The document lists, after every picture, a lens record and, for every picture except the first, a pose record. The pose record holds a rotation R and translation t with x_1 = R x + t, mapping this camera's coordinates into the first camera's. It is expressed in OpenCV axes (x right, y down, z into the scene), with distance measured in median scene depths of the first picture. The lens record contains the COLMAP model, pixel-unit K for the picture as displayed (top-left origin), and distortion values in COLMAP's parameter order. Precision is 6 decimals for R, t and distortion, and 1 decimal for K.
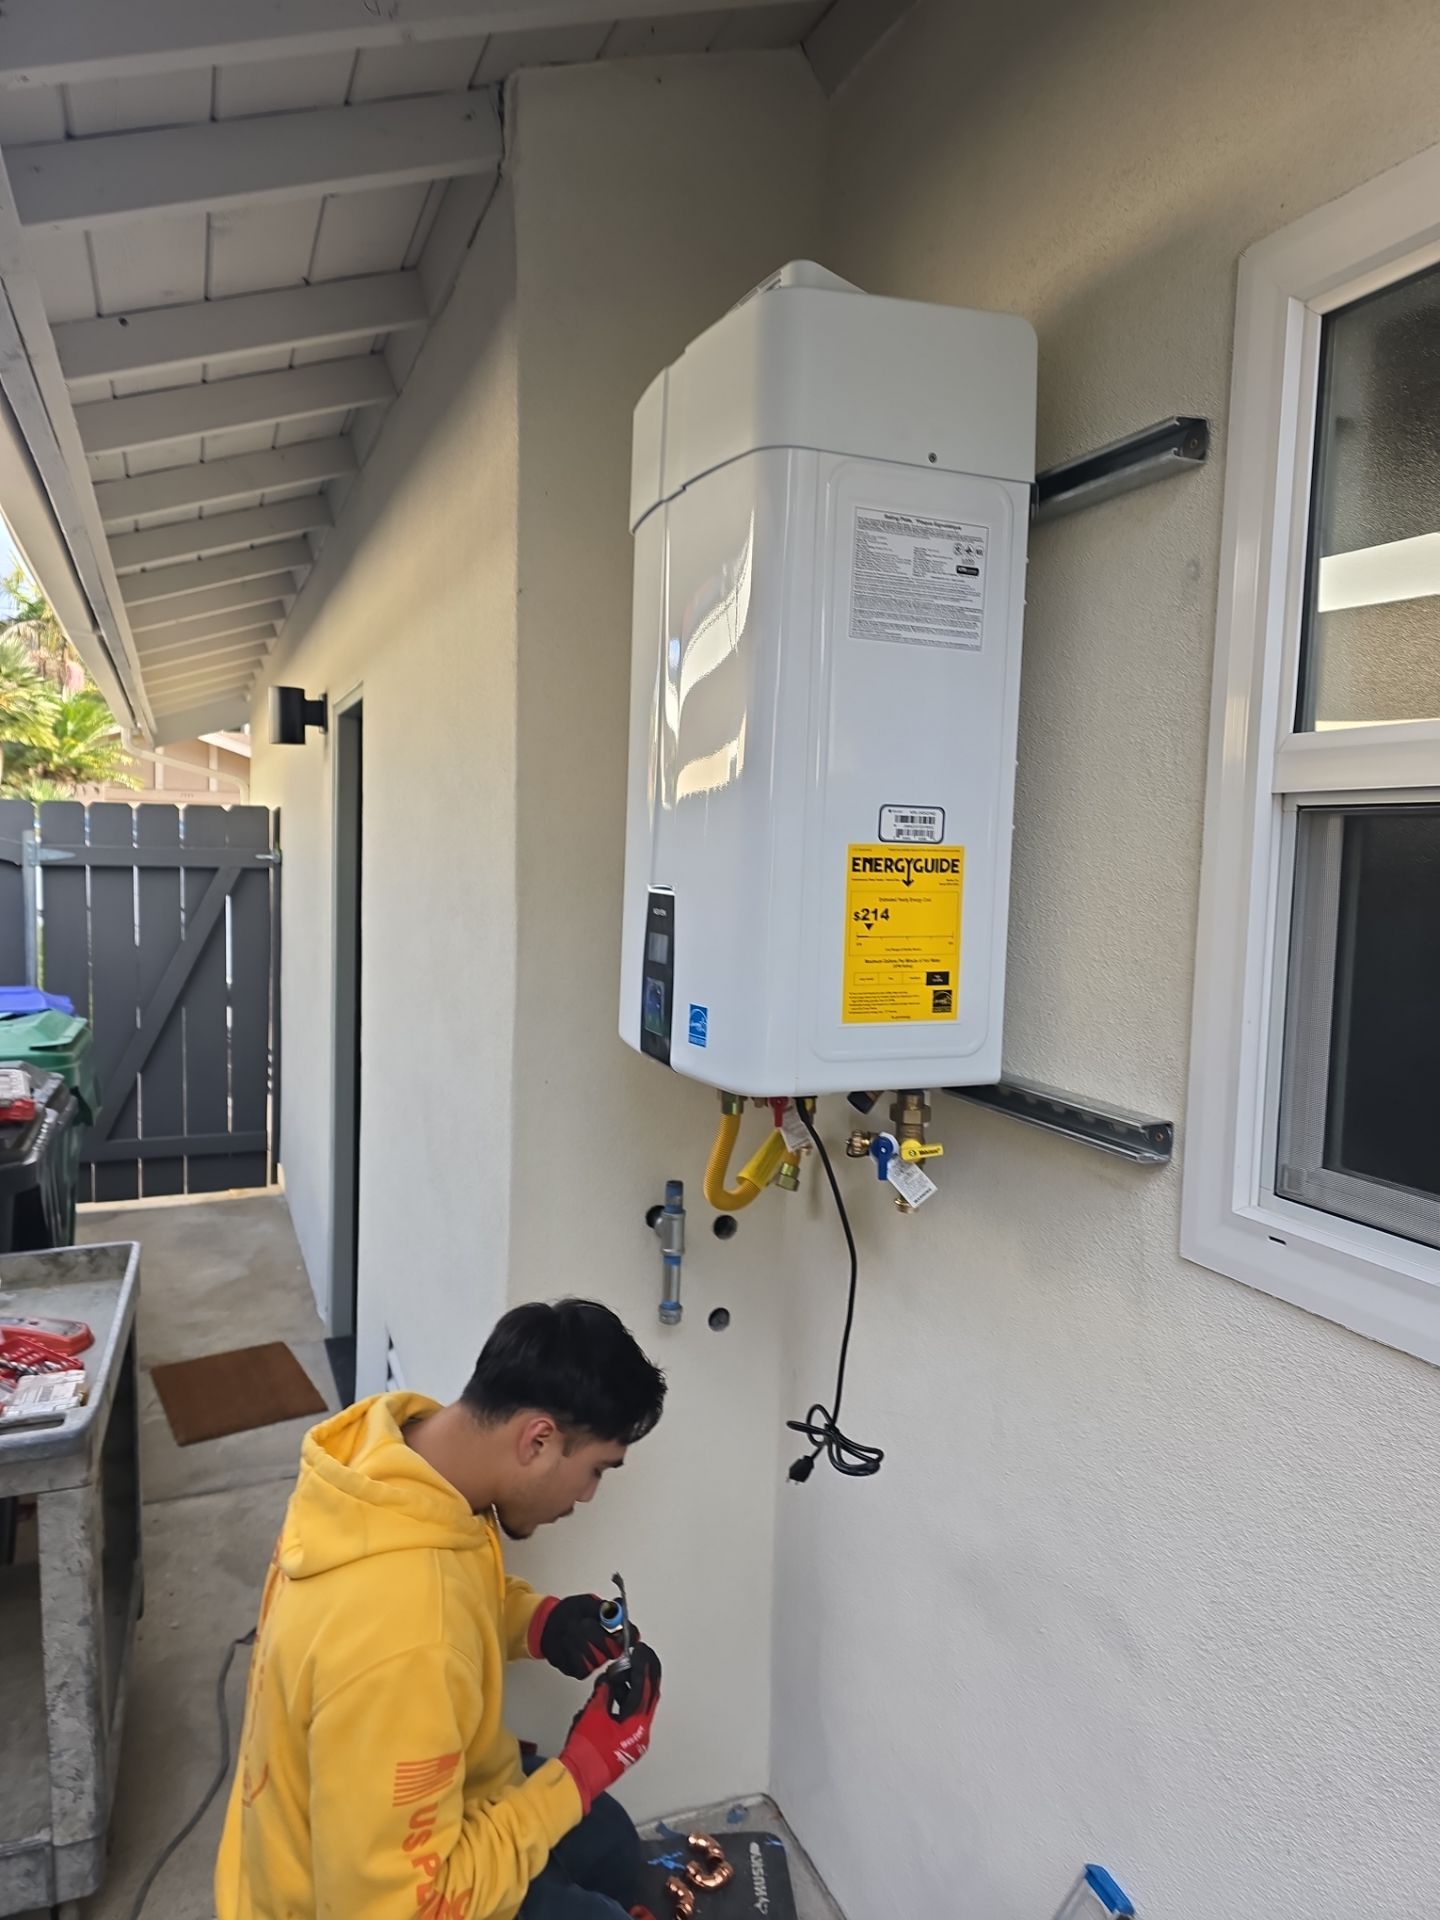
lens RADIAL K [[1282.7, 0, 734.4], [0, 1282.7, 964.4], [0, 0, 1]] dist [0.055480, -0.051628]
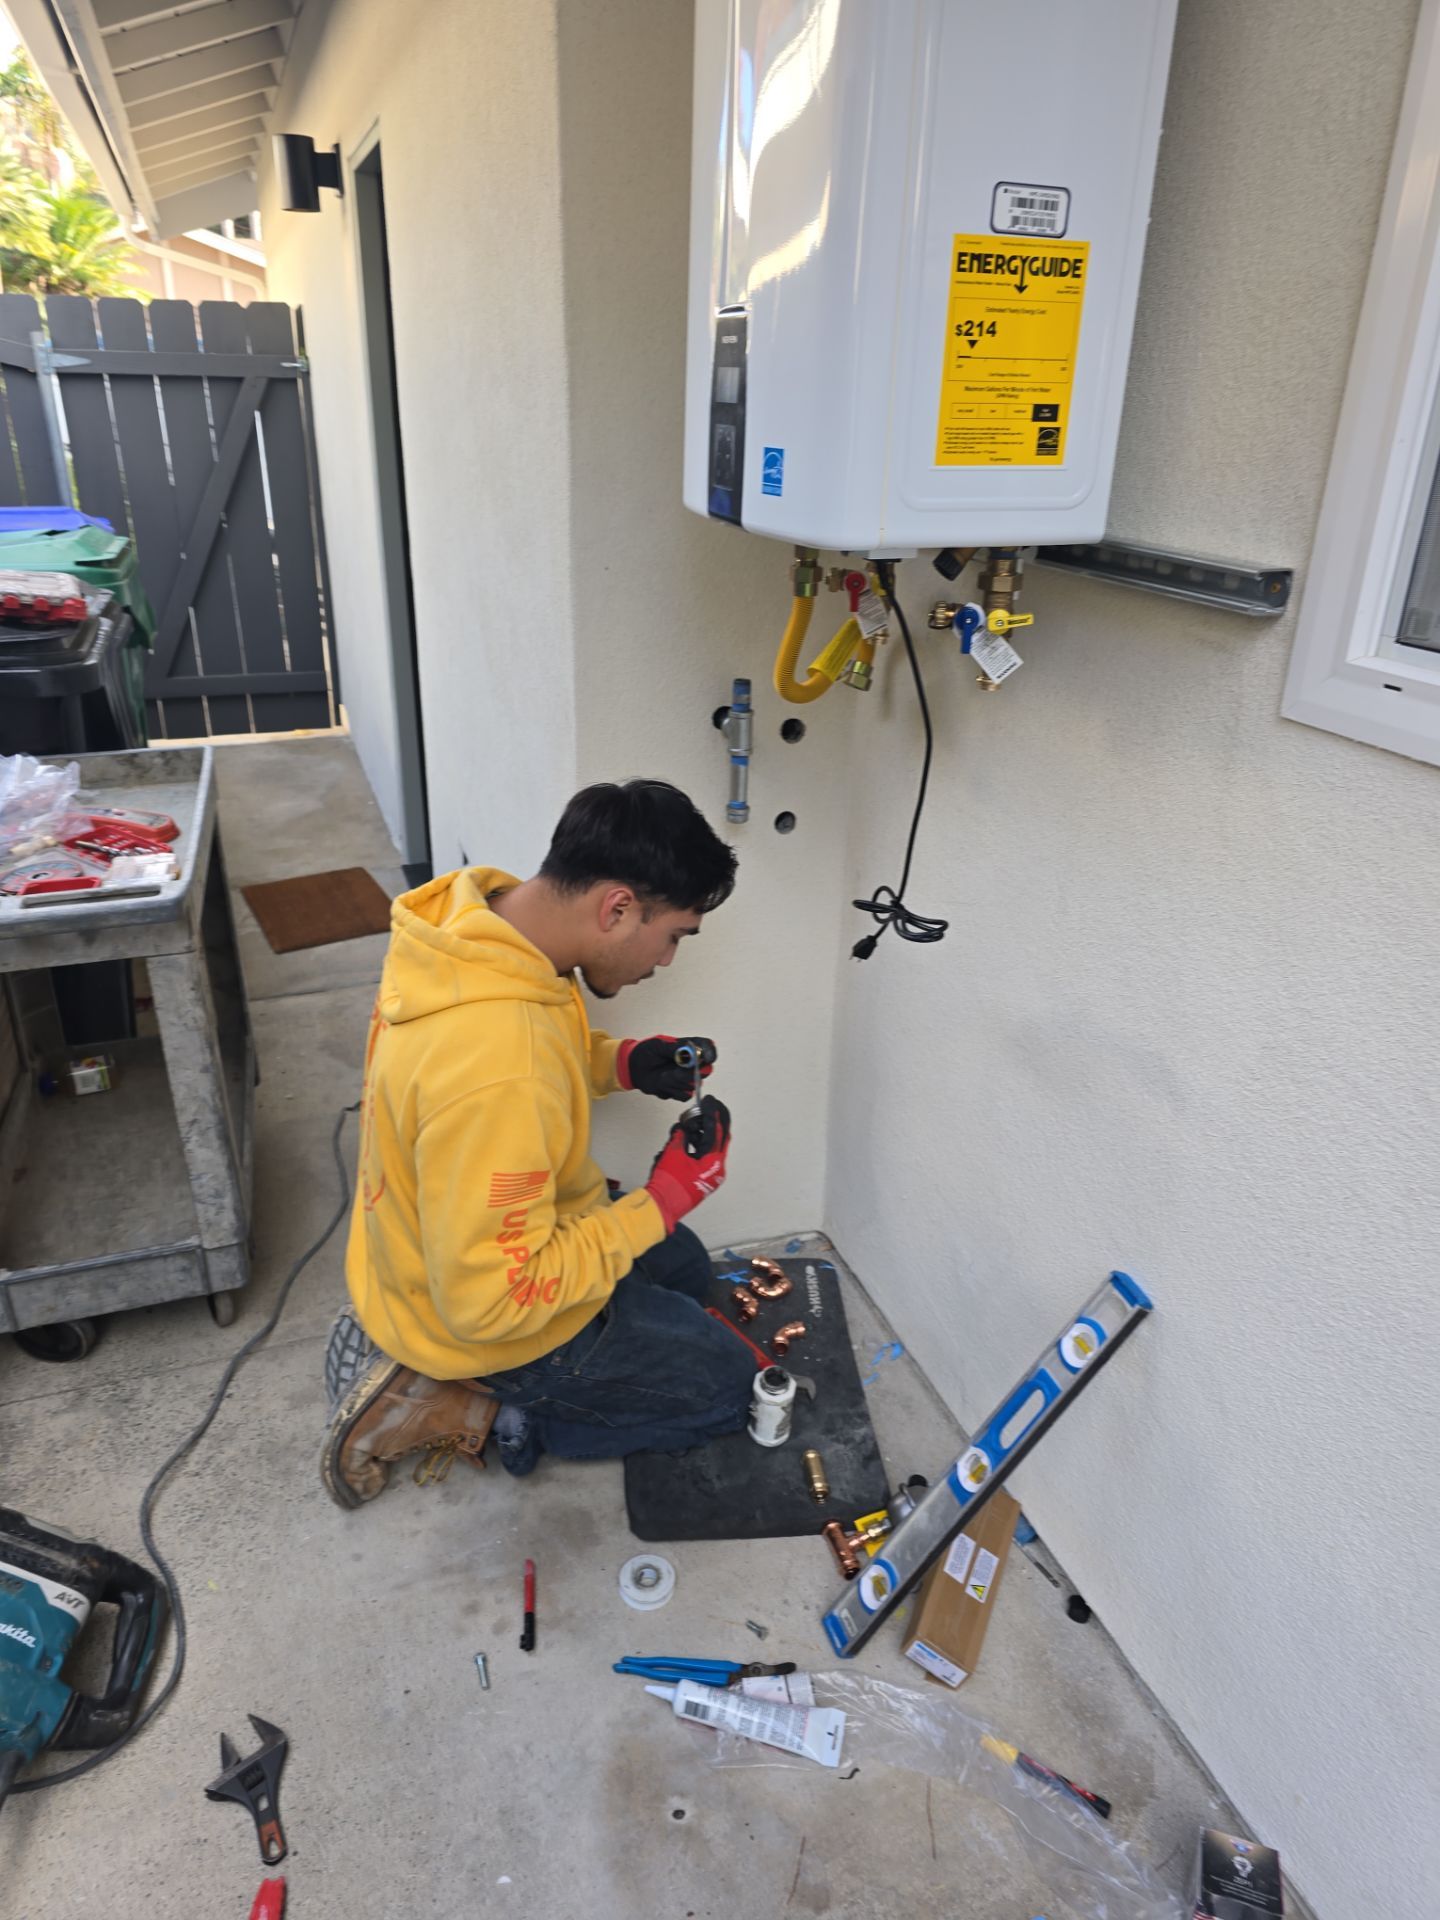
lens RADIAL K [[1282.7, 0, 737.6], [0, 1282.7, 962.6], [0, 0, 1]] dist [0.055480, -0.051628]
pose [[0.999044, 0.017301, -0.040149, -0.011100], [-0.003354, 0.945988, 0.324183, 0.080654], [0.043589, -0.323739, 0.945142, 0.022230]]
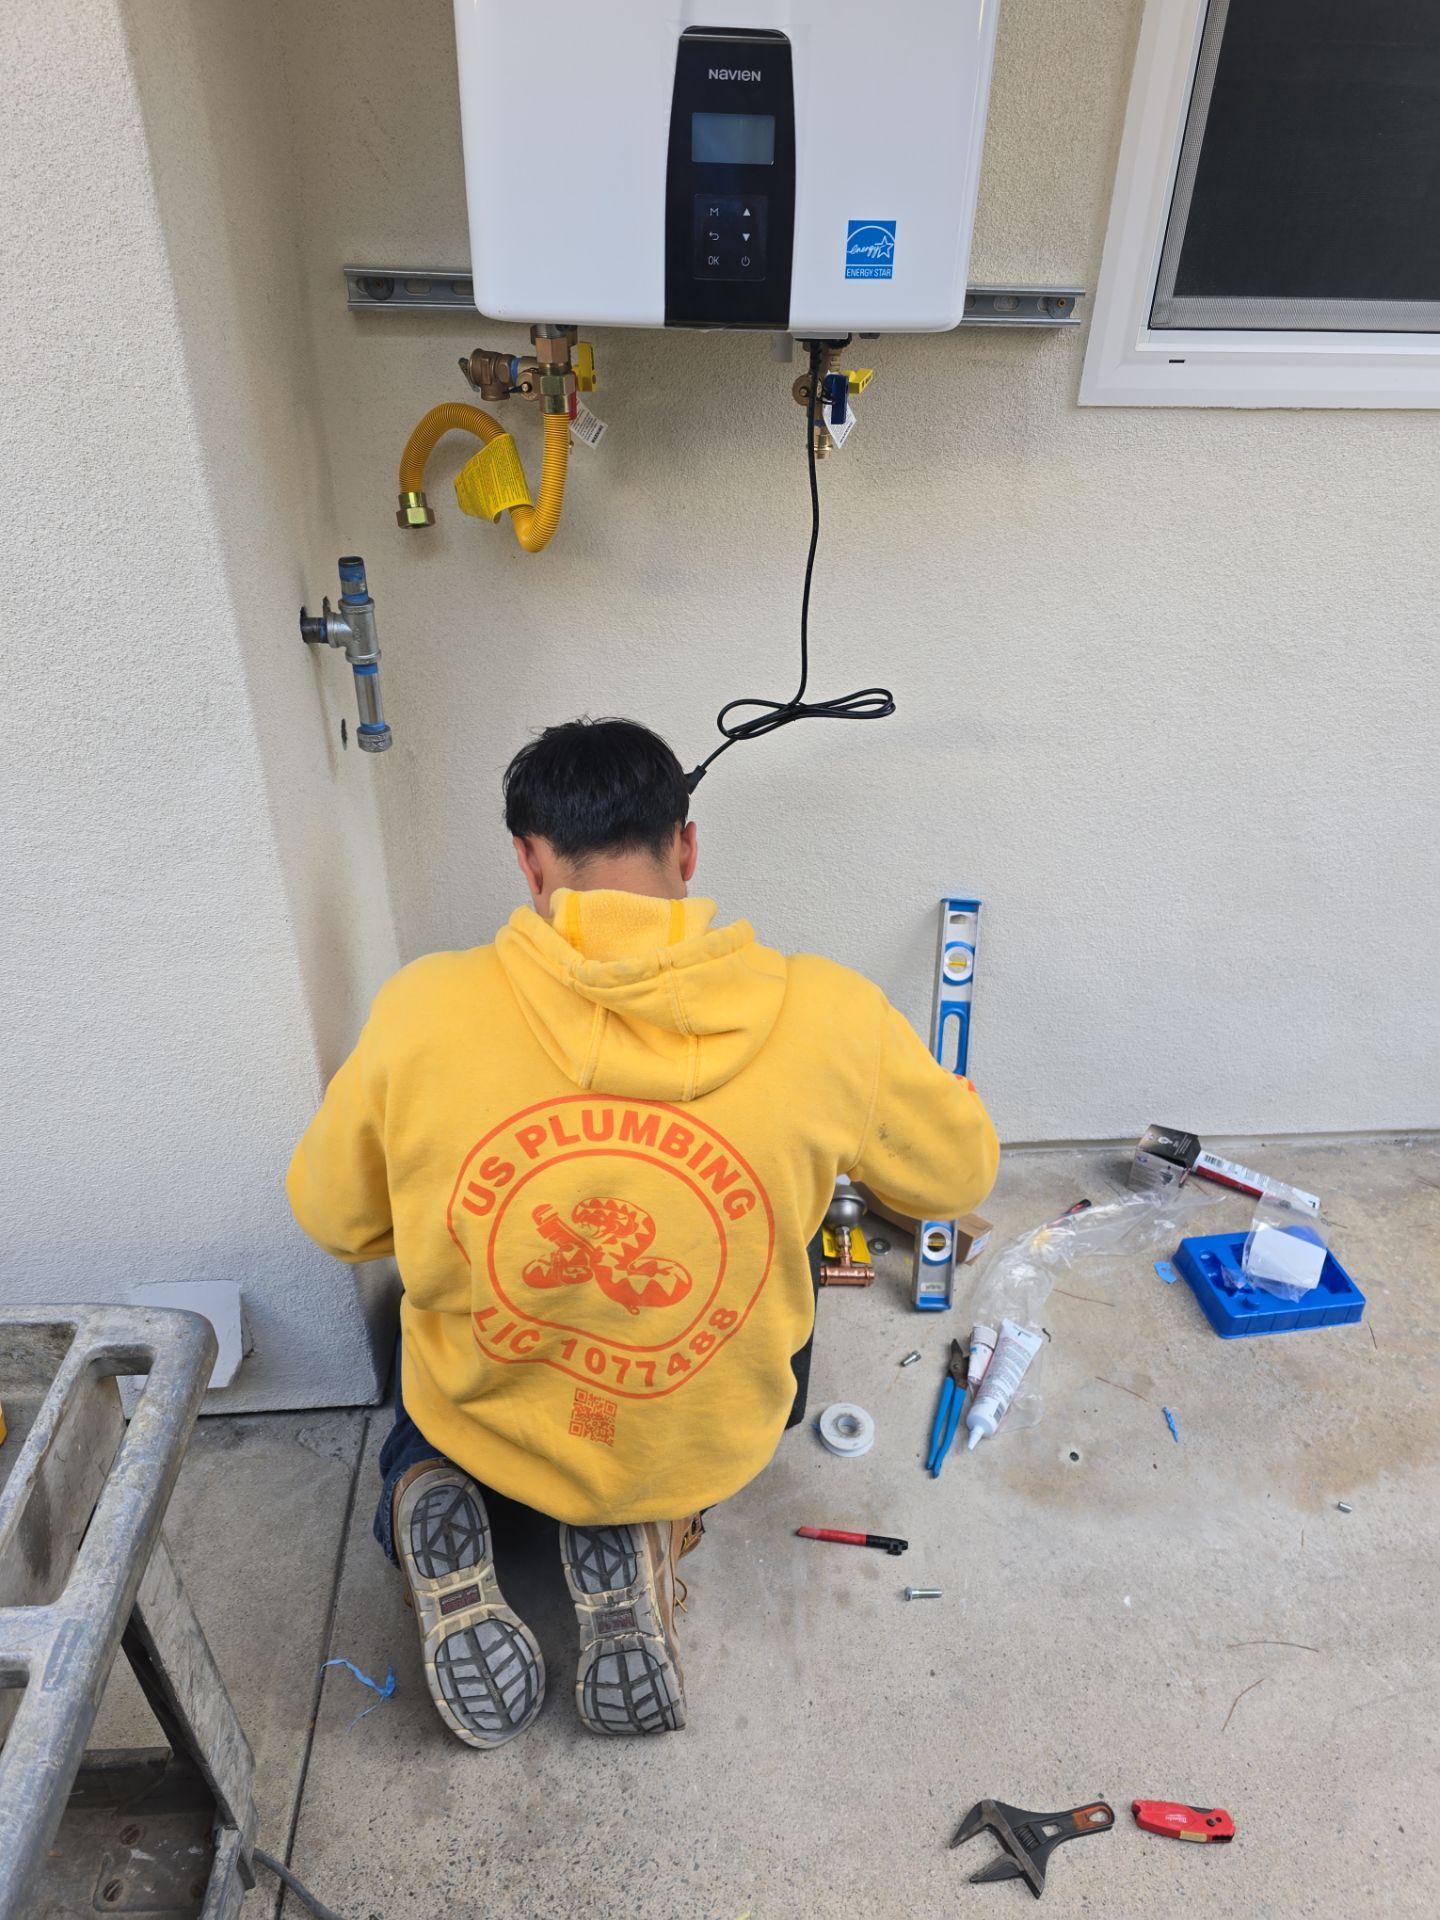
lens RADIAL K [[1282.7, 0, 723.1], [0, 1282.7, 961.3], [0, 0, 1]] dist [0.055480, -0.051628]
pose [[0.311457, -0.542493, 0.780190, -0.907744], [0.065111, 0.831281, 0.552026, -0.034277], [-0.948027, -0.121133, 0.294230, 0.801457]]
